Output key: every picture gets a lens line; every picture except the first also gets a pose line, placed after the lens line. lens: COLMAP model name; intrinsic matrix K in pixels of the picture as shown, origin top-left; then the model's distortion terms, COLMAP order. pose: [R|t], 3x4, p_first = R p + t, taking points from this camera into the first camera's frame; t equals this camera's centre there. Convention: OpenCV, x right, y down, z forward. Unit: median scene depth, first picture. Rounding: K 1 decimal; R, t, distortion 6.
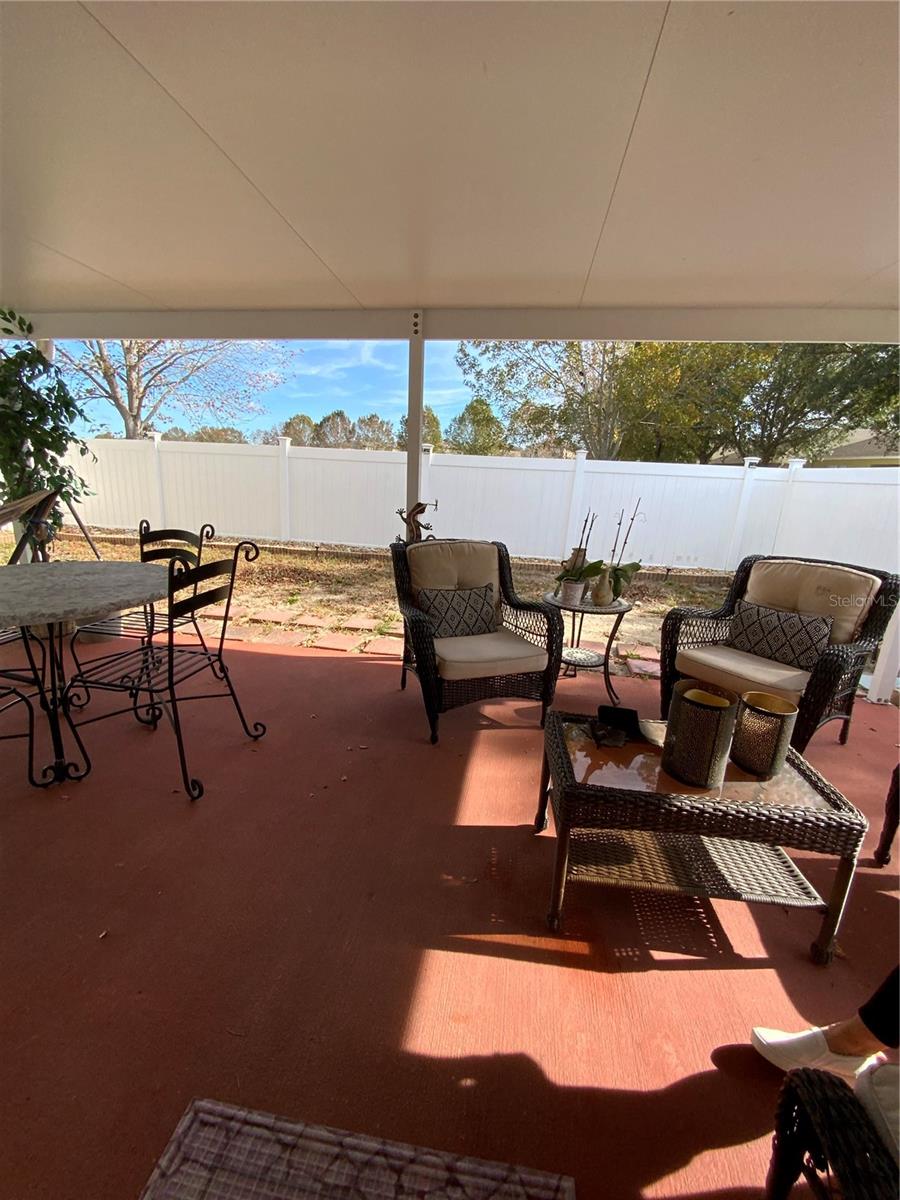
lens RADIAL K [[489.6, 0, 451.5], [0, 489.6, 596.6], [0, 0, 1]] dist [0.008435, -0.011754]
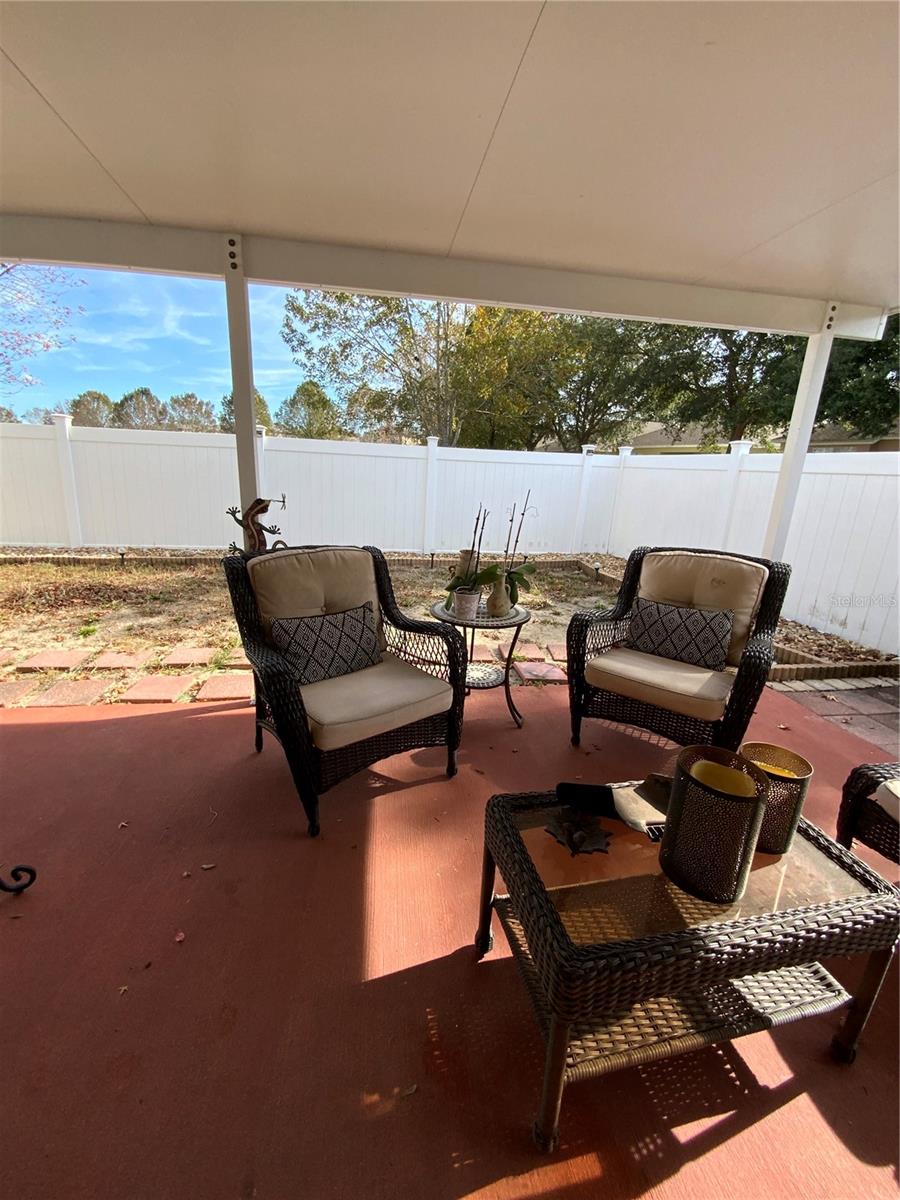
lens RADIAL K [[489.6, 0, 451.5], [0, 489.6, 596.6], [0, 0, 1]] dist [0.008435, -0.011754]
pose [[0.950857, -0.084053, 0.298005, -0.013604], [0.076653, 0.996391, 0.036452, -0.030144], [-0.299993, -0.011818, 0.953868, 0.117972]]
